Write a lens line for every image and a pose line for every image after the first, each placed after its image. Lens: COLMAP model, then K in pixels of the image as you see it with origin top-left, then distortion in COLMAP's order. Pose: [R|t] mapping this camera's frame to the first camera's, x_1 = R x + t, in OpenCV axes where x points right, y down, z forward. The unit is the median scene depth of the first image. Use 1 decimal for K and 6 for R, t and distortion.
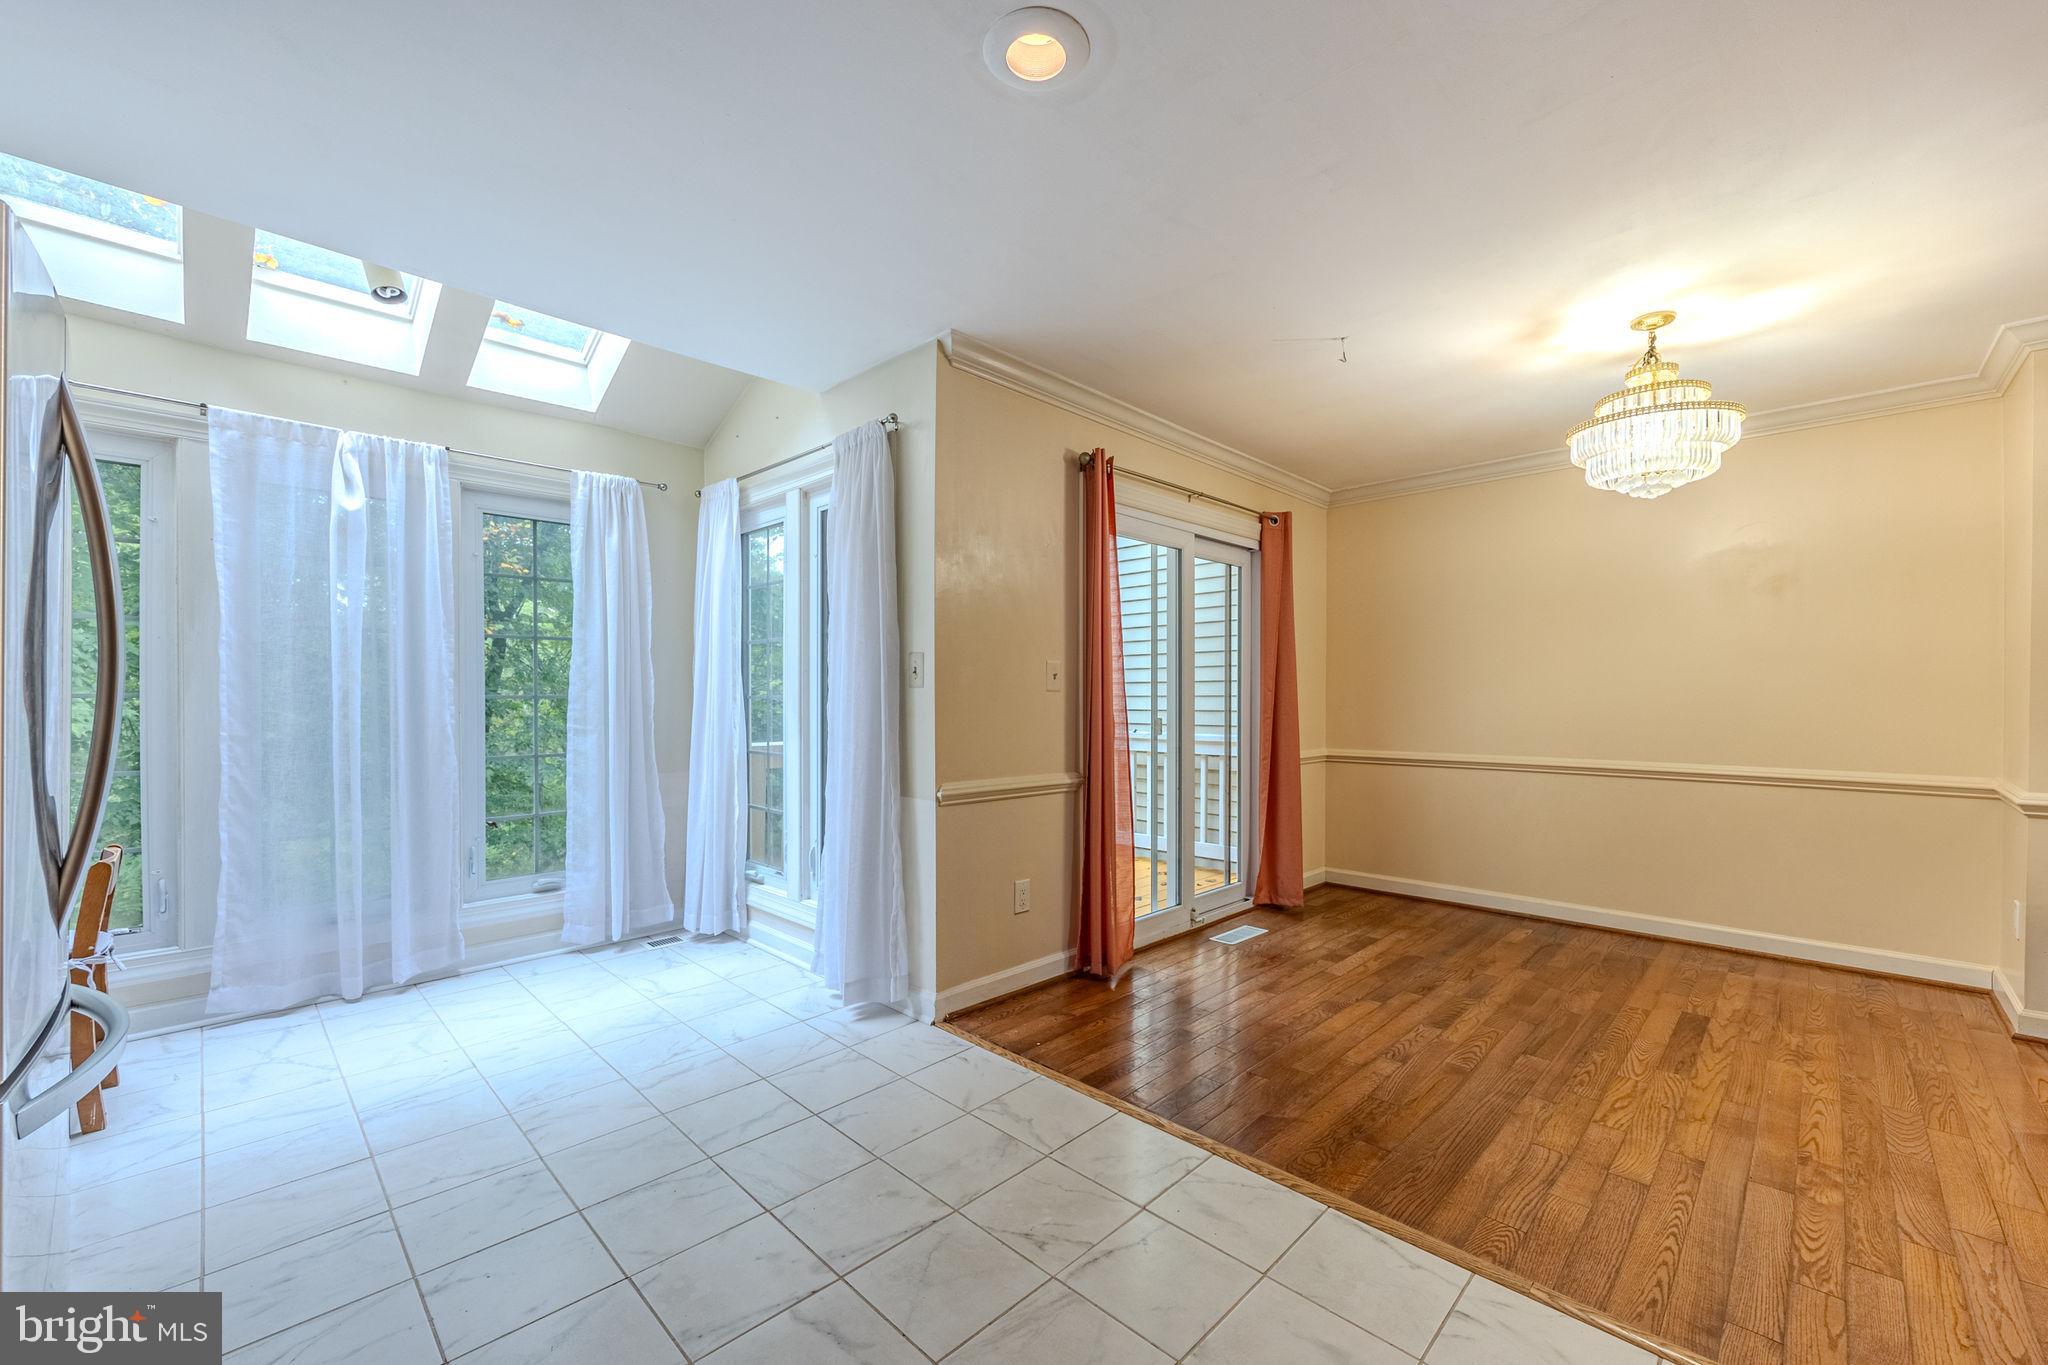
lens RADIAL K [[809.2, 0, 1025.6], [0, 809.2, 704.7], [0, 0, 1]] dist [-0.004124, -0.000166]
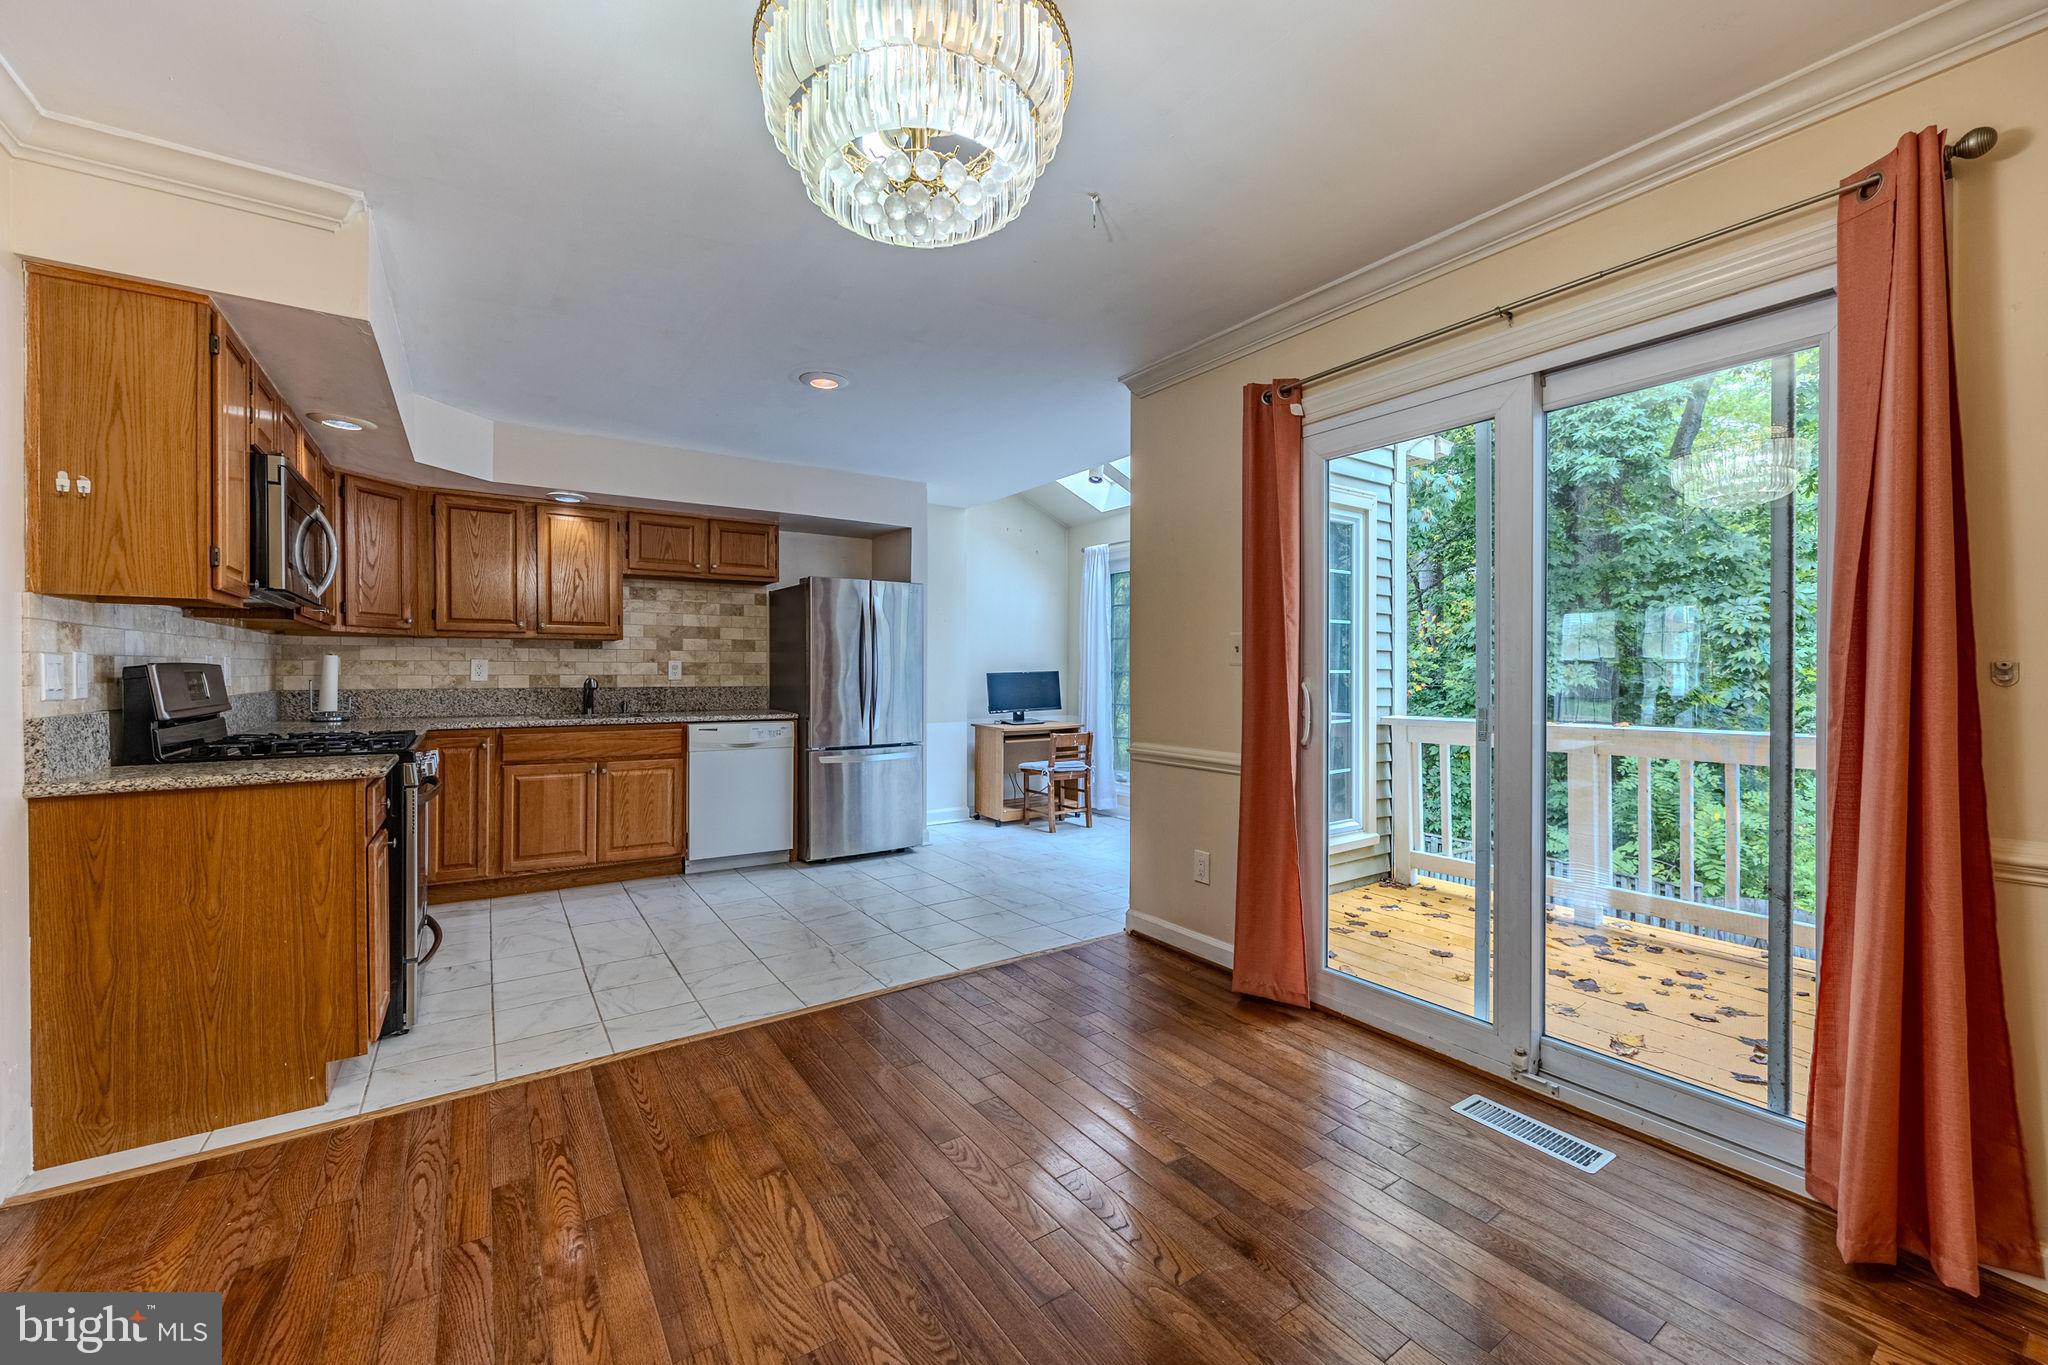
lens RADIAL K [[809.2, 0, 1031.1], [0, 809.2, 676.1], [0, 0, 1]] dist [-0.004124, -0.000166]
pose [[-0.188230, 0.003877, -0.982117, 0.968756], [-0.007880, 0.999954, 0.005457, -0.006329], [0.982093, 0.008766, -0.188190, 0.917158]]
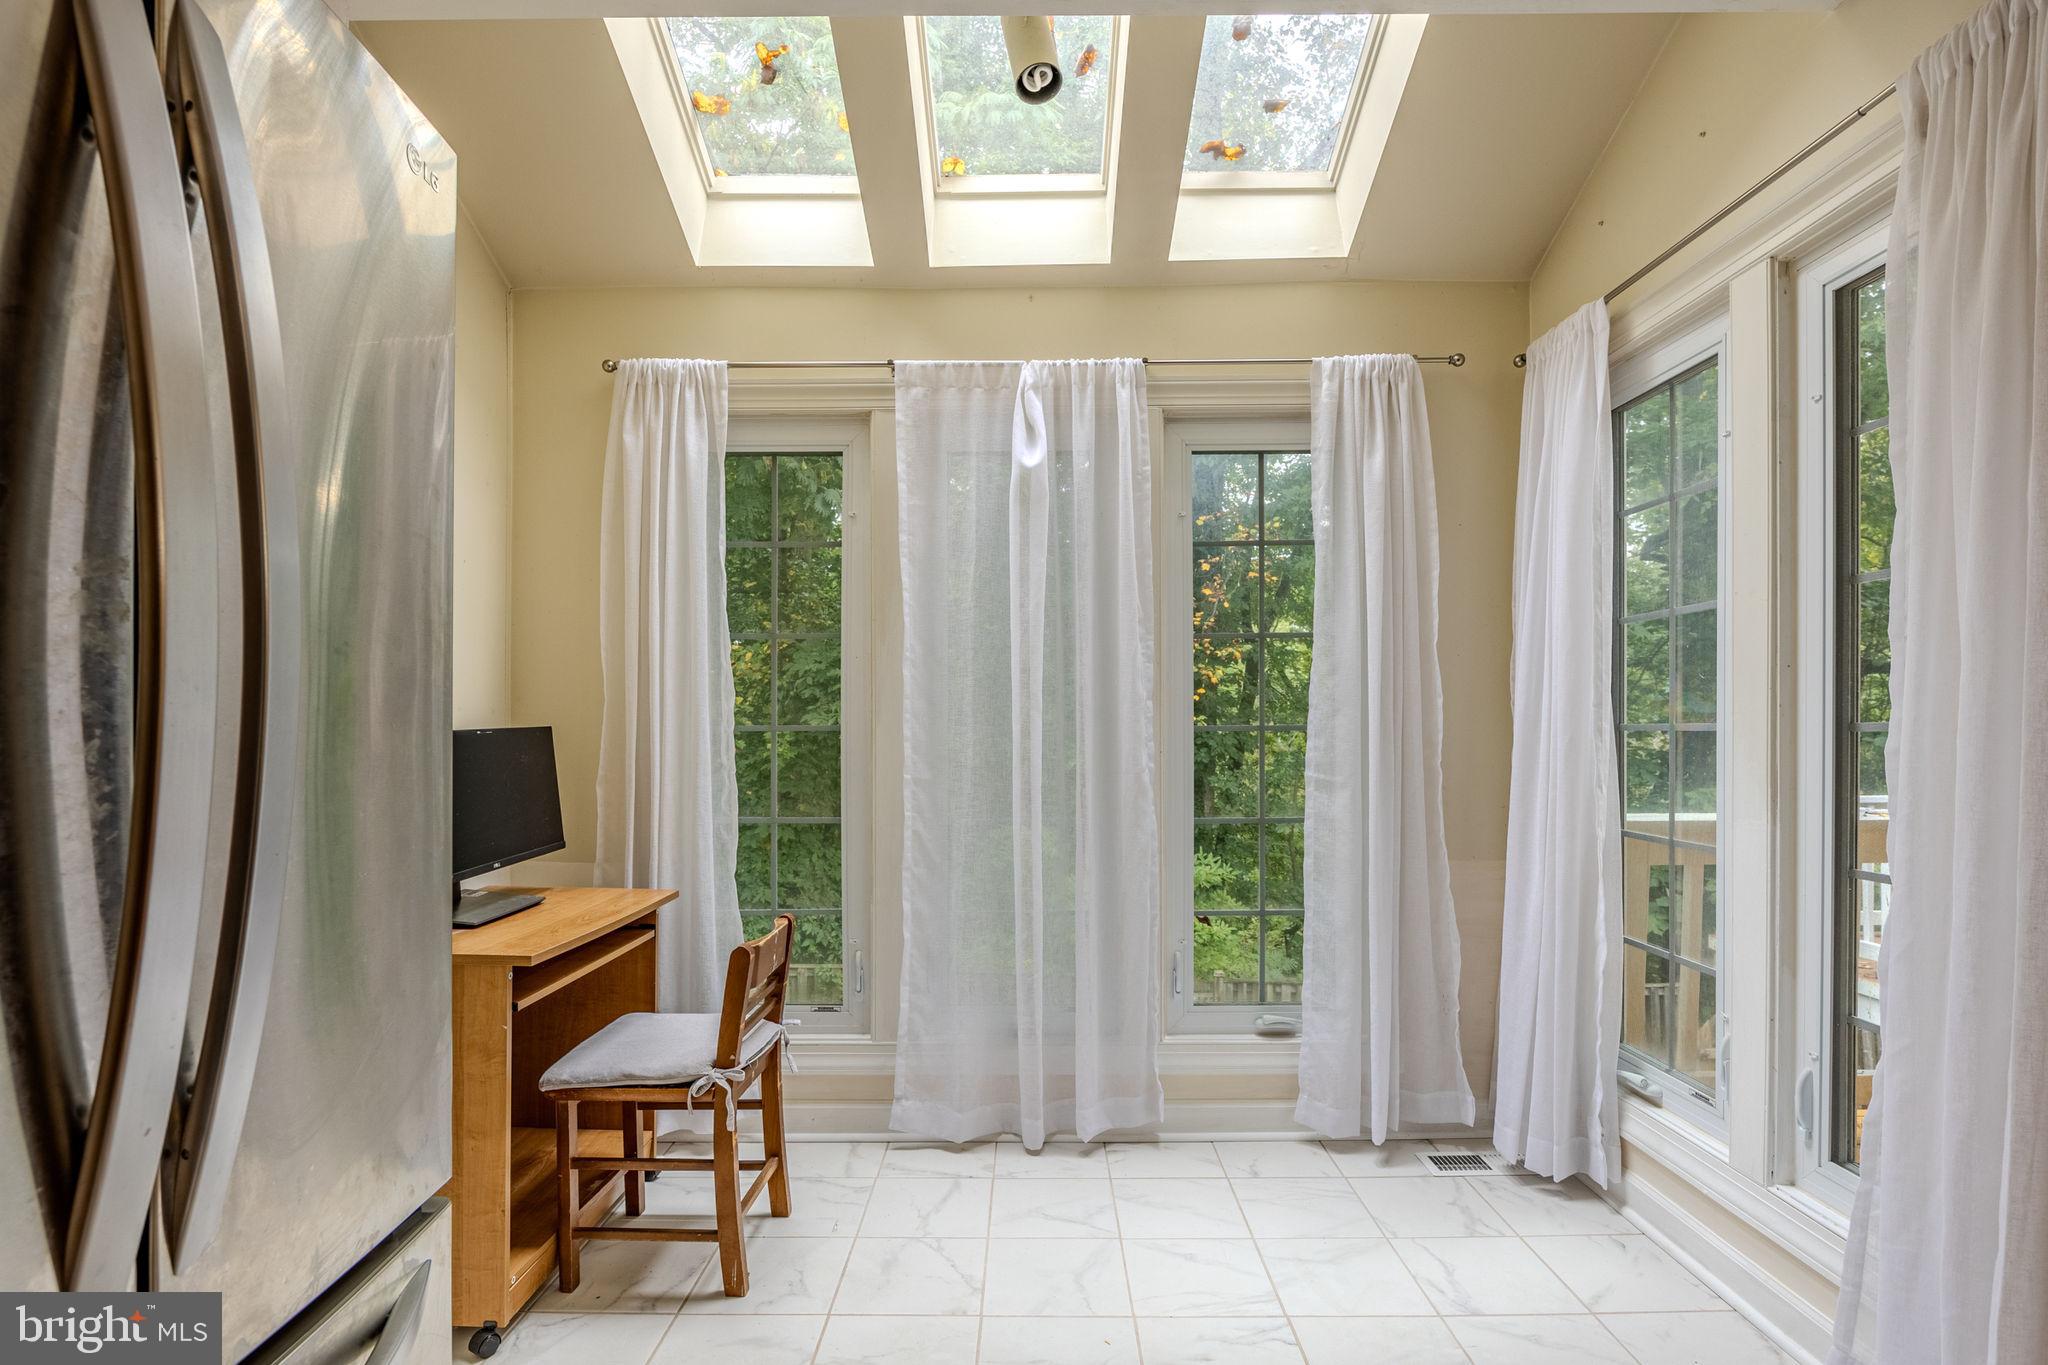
lens RADIAL K [[998.6, 0, 1026.2], [0, 998.6, 737.9], [0, 0, 1]] dist [-0.017988, 0.001855]
pose [[0.699653, 0.001164, -0.714482, -0.186828], [-0.004404, 0.999987, -0.002683, 0.000917], [0.714469, 0.005024, 0.699649, 0.341257]]
